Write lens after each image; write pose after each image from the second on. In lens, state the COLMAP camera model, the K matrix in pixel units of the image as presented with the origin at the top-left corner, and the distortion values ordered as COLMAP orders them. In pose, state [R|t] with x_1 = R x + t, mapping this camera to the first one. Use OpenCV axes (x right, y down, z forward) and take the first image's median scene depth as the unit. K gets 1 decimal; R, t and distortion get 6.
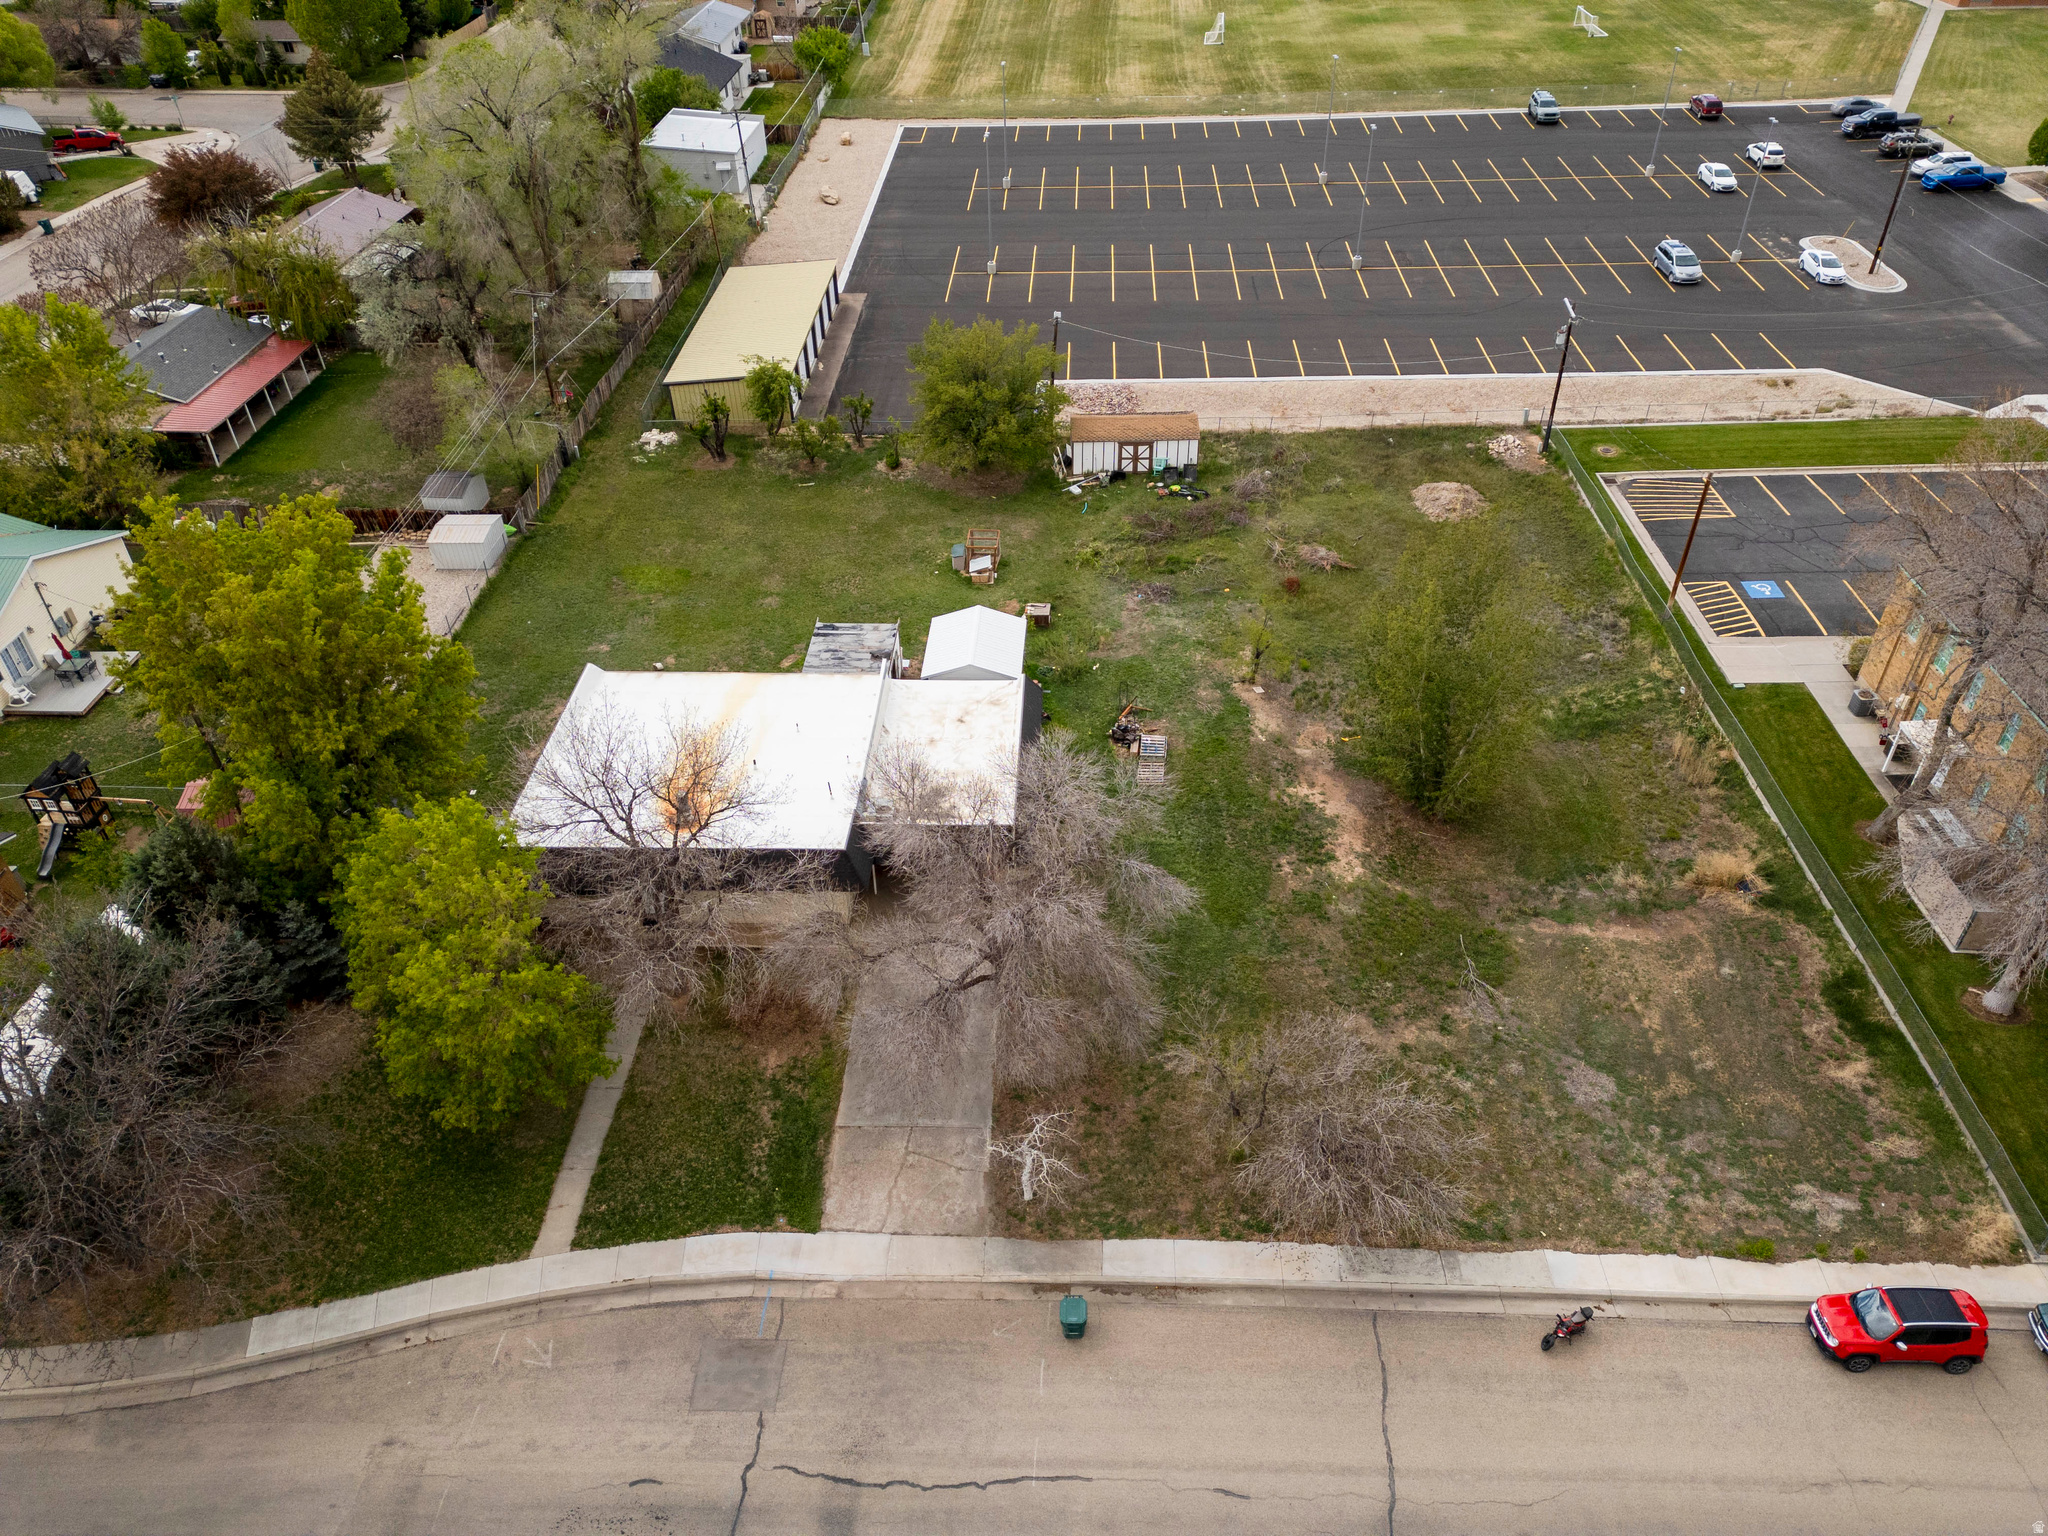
lens RADIAL K [[1425.5, 0, 1025.5], [0, 1425.5, 771.1], [0, 0, 1]] dist [0.080234, -0.071853]
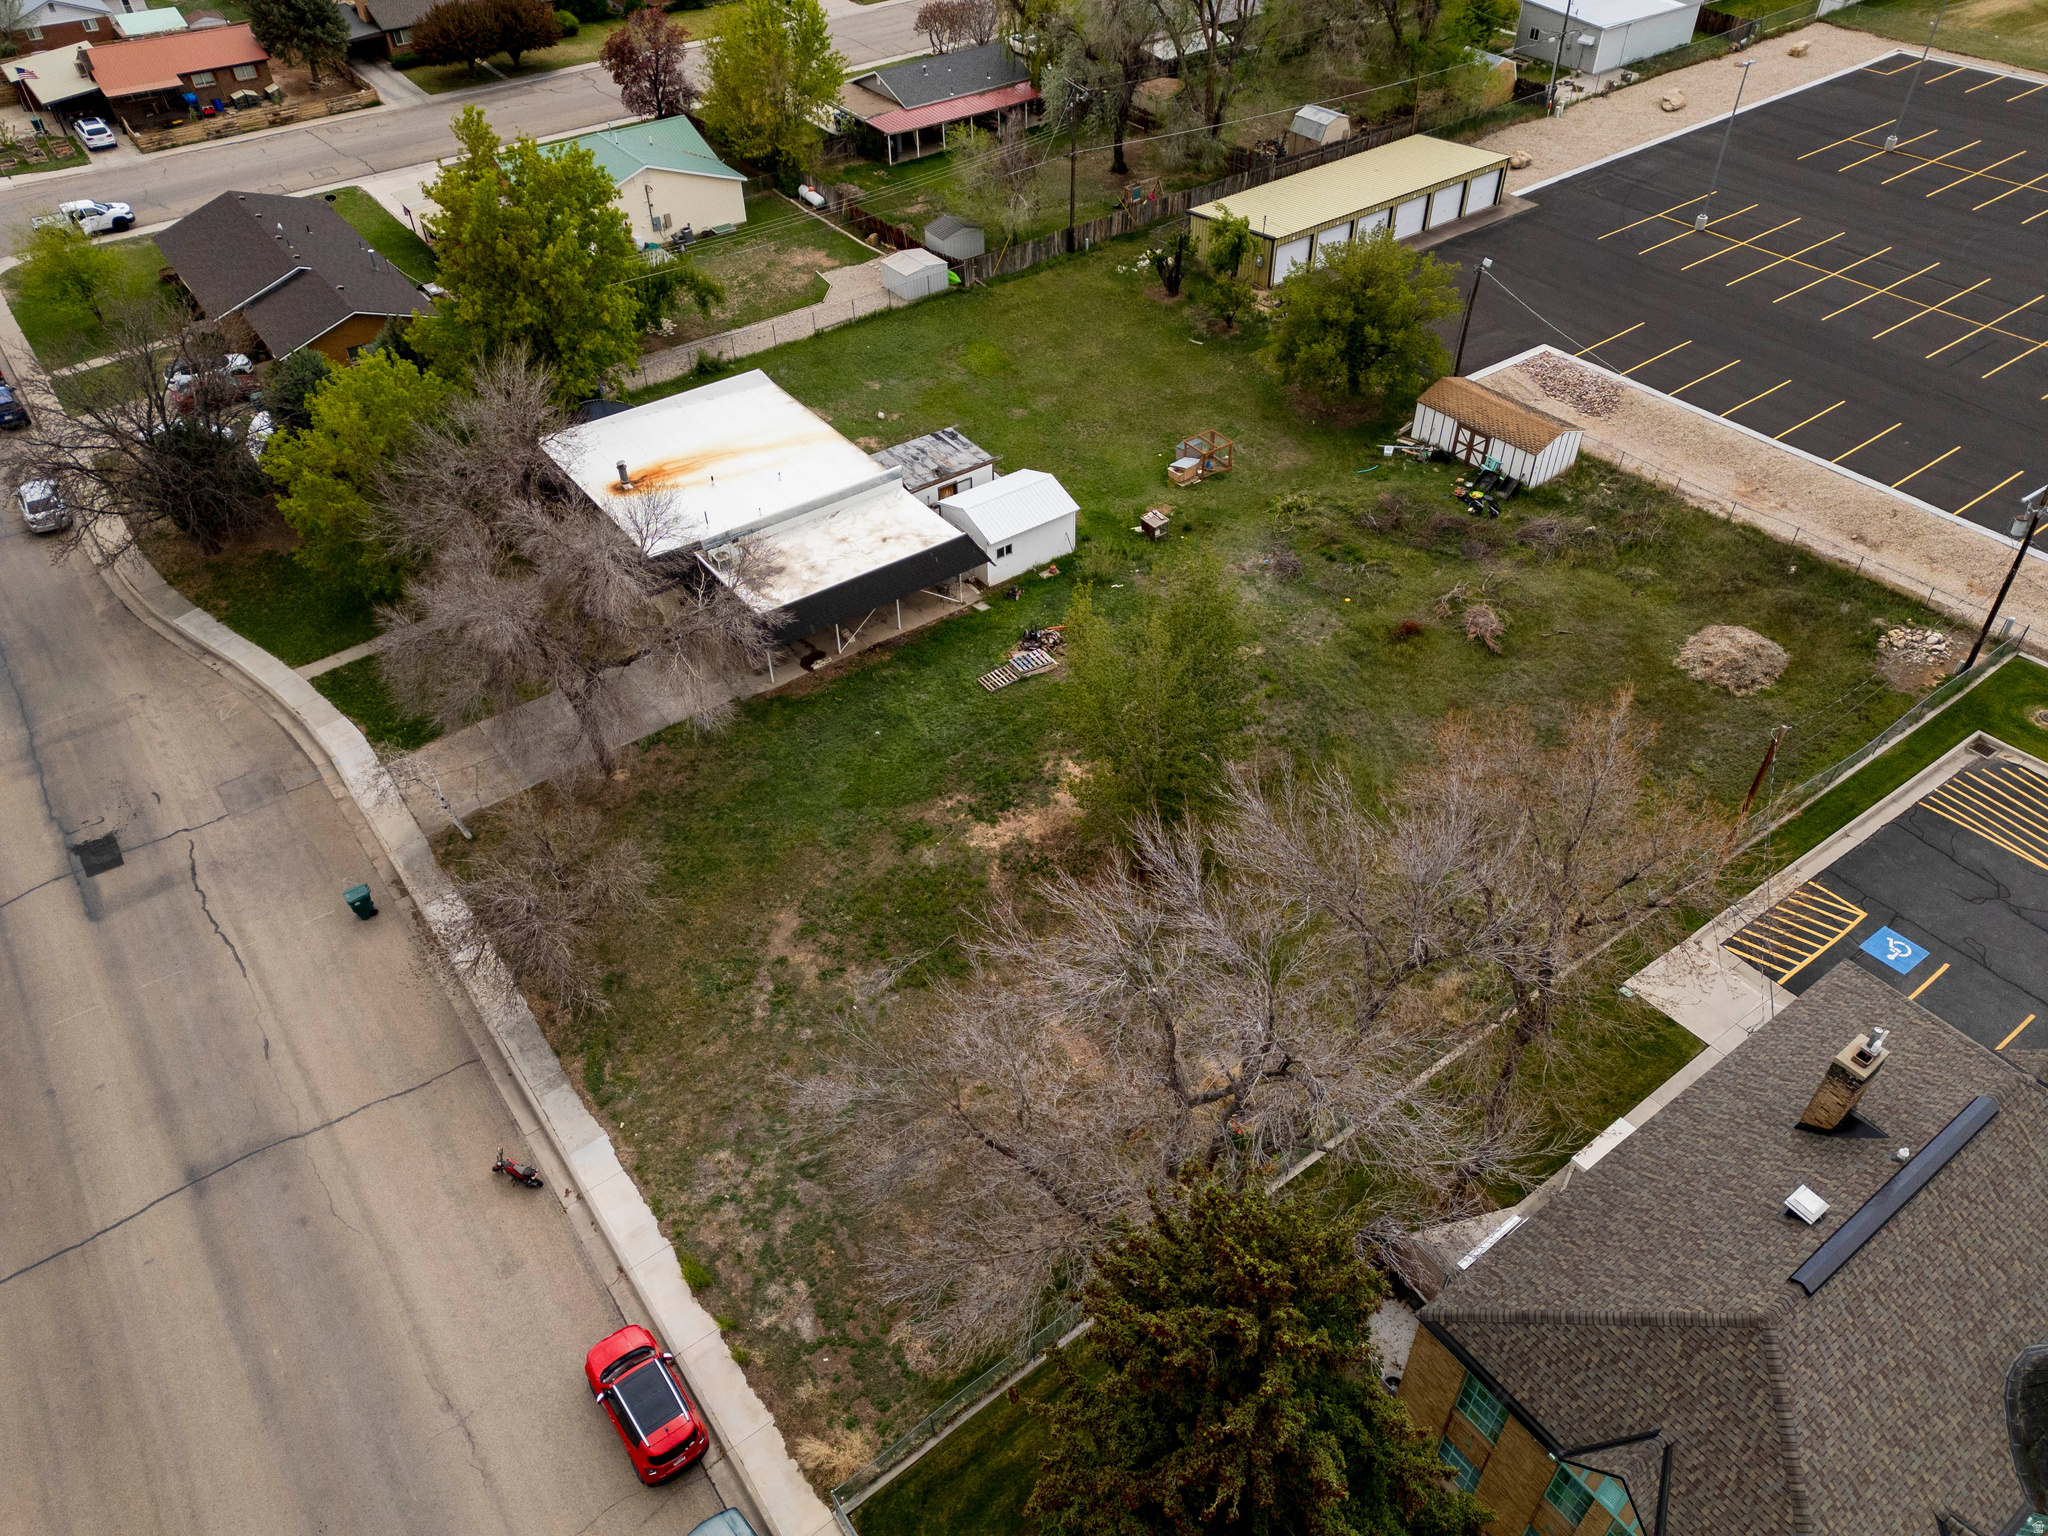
lens RADIAL K [[1425.5, 0, 1026.9], [0, 1425.5, 765.3], [0, 0, 1]] dist [0.080234, -0.071853]
pose [[0.622286, 0.526861, -0.578946, 0.627657], [-0.472433, 0.842486, 0.258892, -0.189577], [0.624153, 0.112408, 0.773173, 0.221978]]
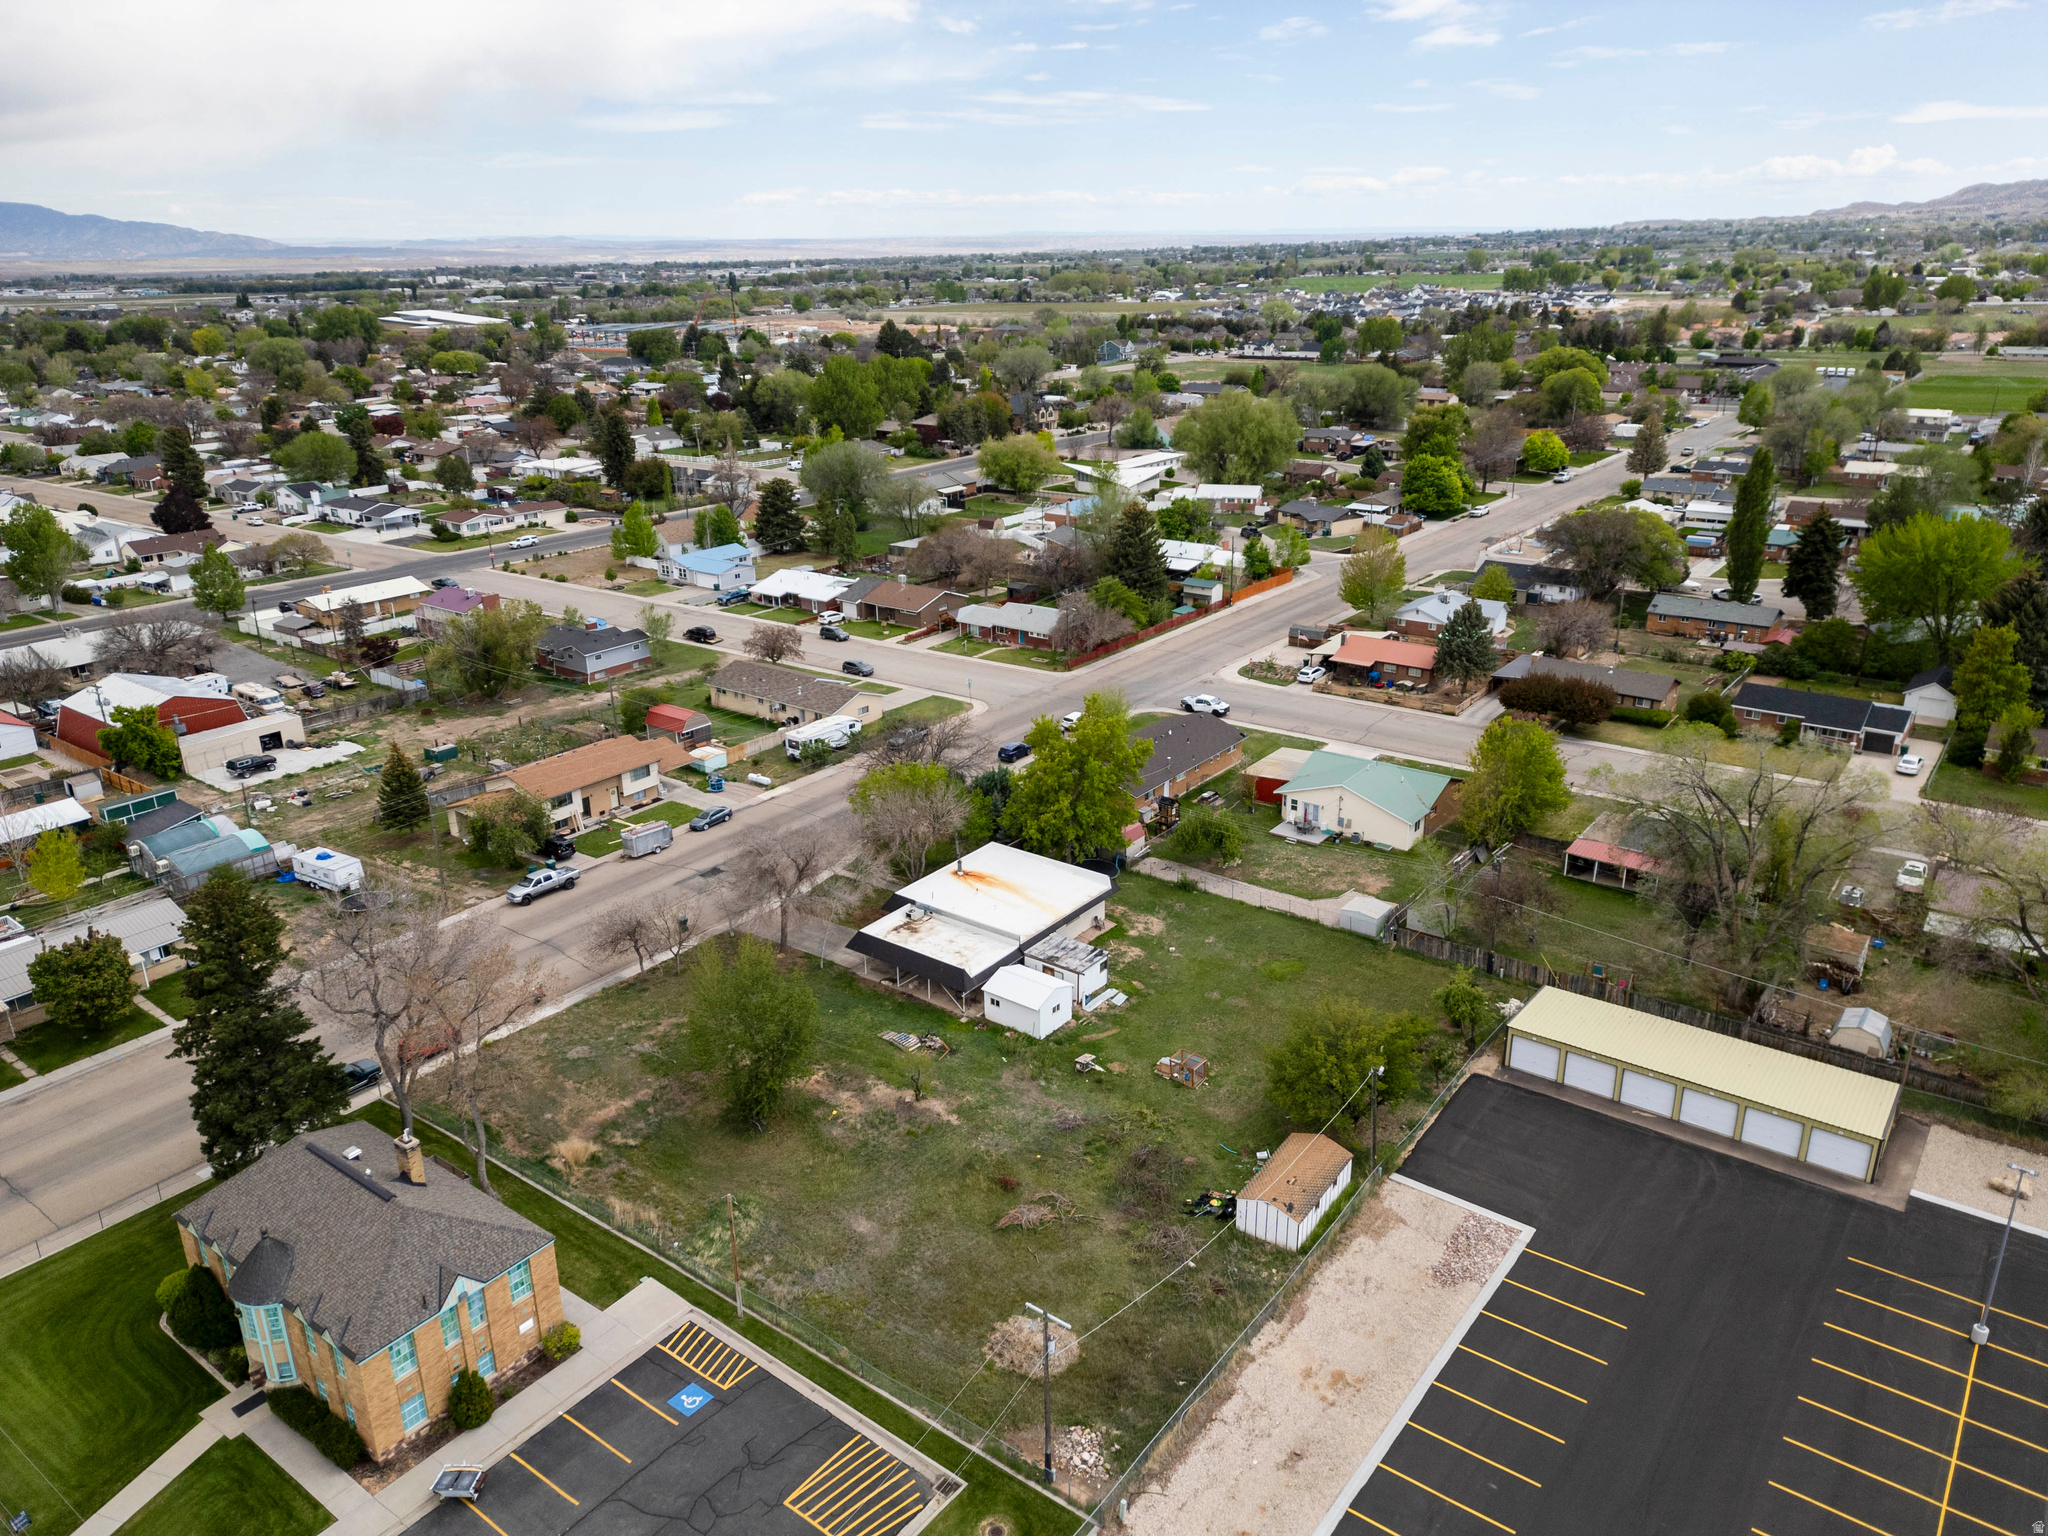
lens RADIAL K [[1425.5, 0, 1026.2], [0, 1425.5, 757.4], [0, 0, 1]] dist [0.080234, -0.071853]
pose [[-0.573606, 0.300633, -0.761969, 1.026838], [-0.478767, 0.631738, 0.609664, -1.136786], [0.664649, 0.714512, -0.218436, 1.094920]]
